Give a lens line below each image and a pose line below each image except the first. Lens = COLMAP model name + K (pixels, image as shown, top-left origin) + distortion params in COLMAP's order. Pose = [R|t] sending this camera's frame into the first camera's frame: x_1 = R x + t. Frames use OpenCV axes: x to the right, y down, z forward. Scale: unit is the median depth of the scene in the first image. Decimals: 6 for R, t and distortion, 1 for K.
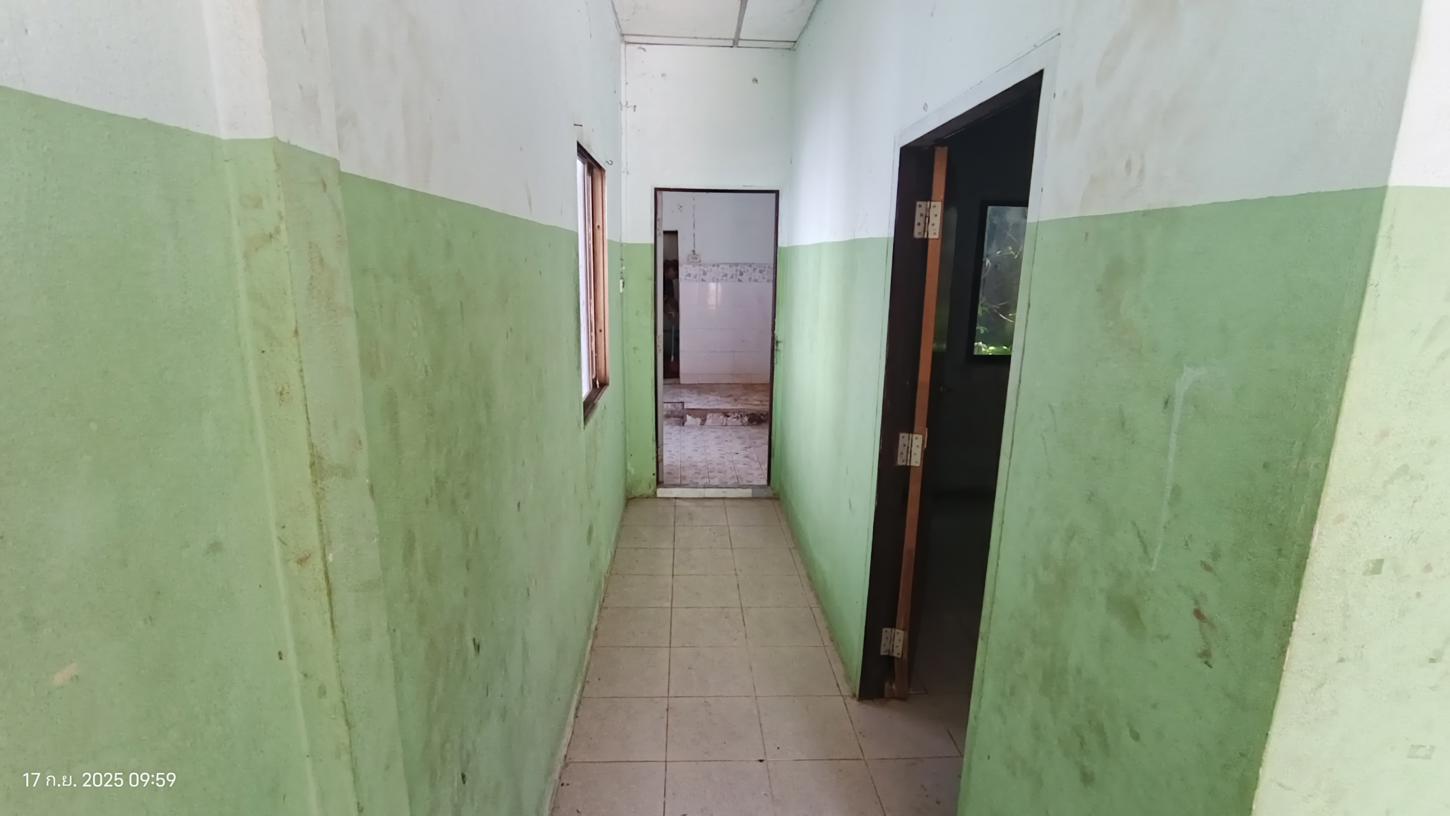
lens RADIAL K [[670.5, 0, 710.9], [0, 670.5, 411.2], [0, 0, 1]] dist [-0.025545, 0.019395]
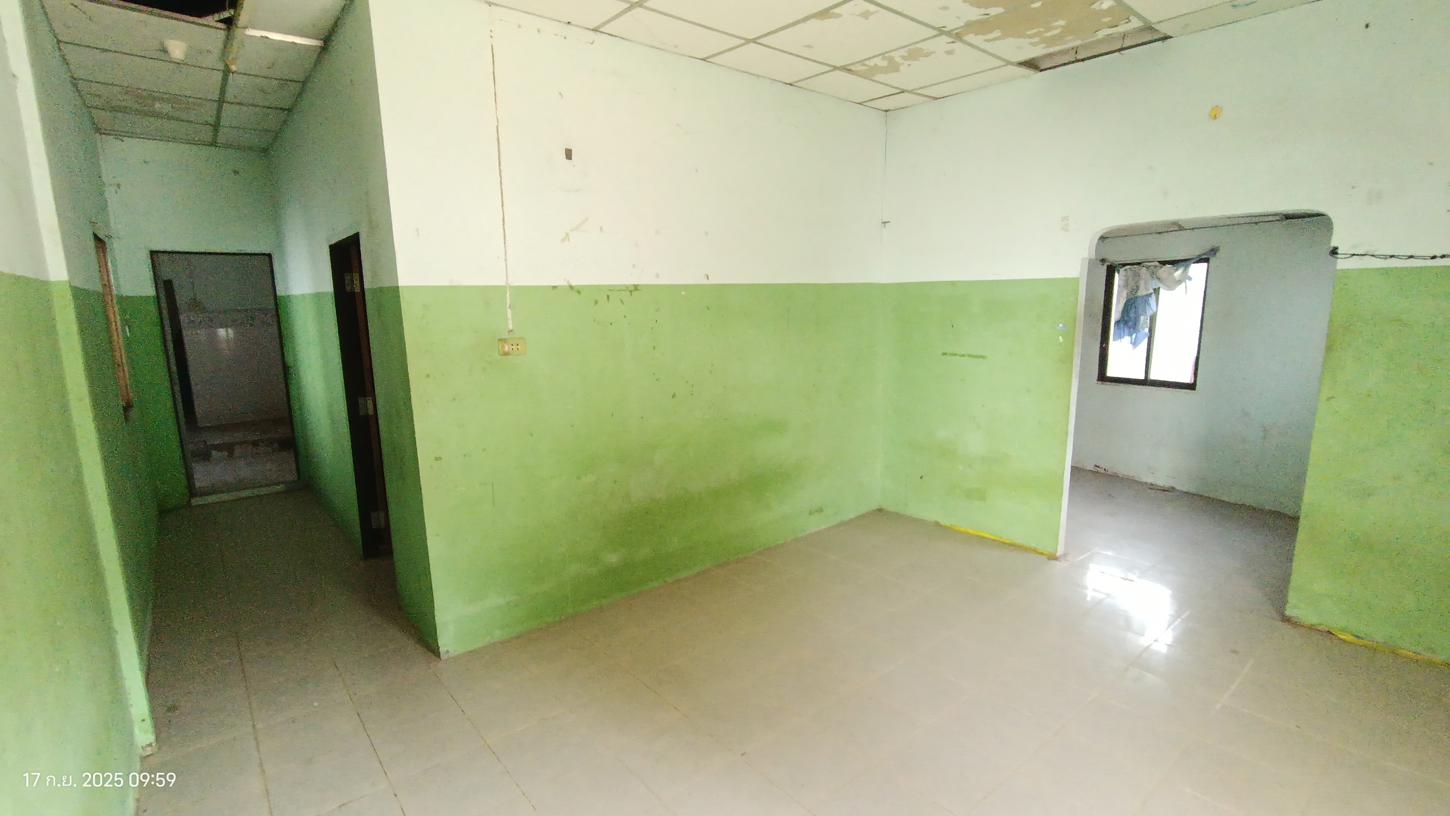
lens RADIAL K [[670.5, 0, 710.9], [0, 670.5, 411.2], [0, 0, 1]] dist [-0.025545, 0.019395]
pose [[0.804498, -0.128855, 0.579810, -0.002096], [0.159735, 0.987157, -0.002252, 0.112396], [-0.572073, 0.094428, 0.814749, -0.507242]]
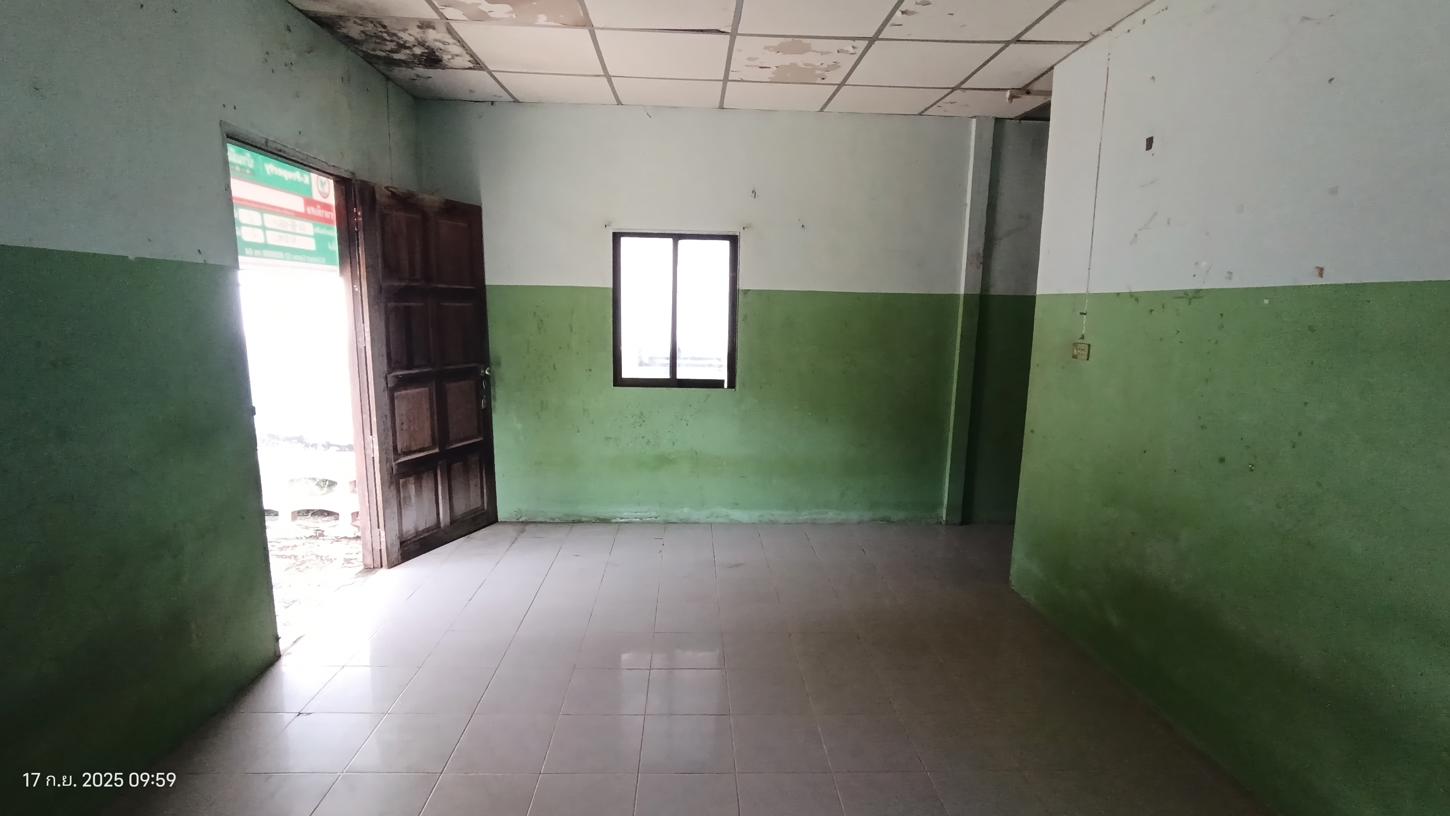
lens RADIAL K [[670.5, 0, 710.9], [0, 670.5, 411.2], [0, 0, 1]] dist [-0.025545, 0.019395]
pose [[-0.009415, 0.139496, -0.990178, 0.950281], [-0.236189, 0.961893, 0.137757, 0.071222], [0.971661, 0.235166, 0.023891, -0.233170]]
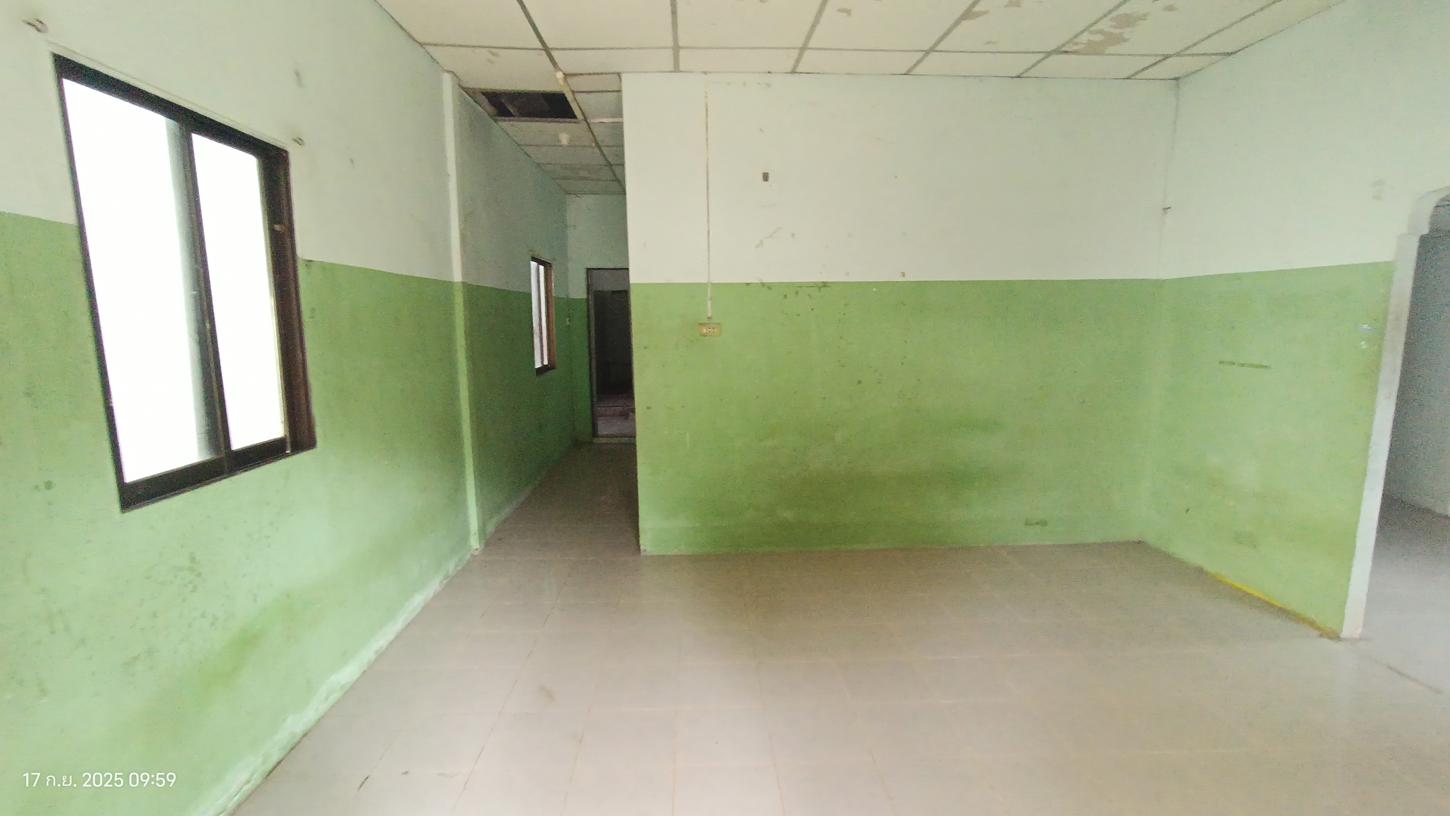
lens RADIAL K [[670.5, 0, 710.9], [0, 670.5, 411.2], [0, 0, 1]] dist [-0.025545, 0.019395]
pose [[0.999645, -0.022492, -0.014294, 0.247788], [0.021248, 0.996415, -0.081891, 0.193362], [0.016084, 0.081558, 0.996539, -0.717533]]
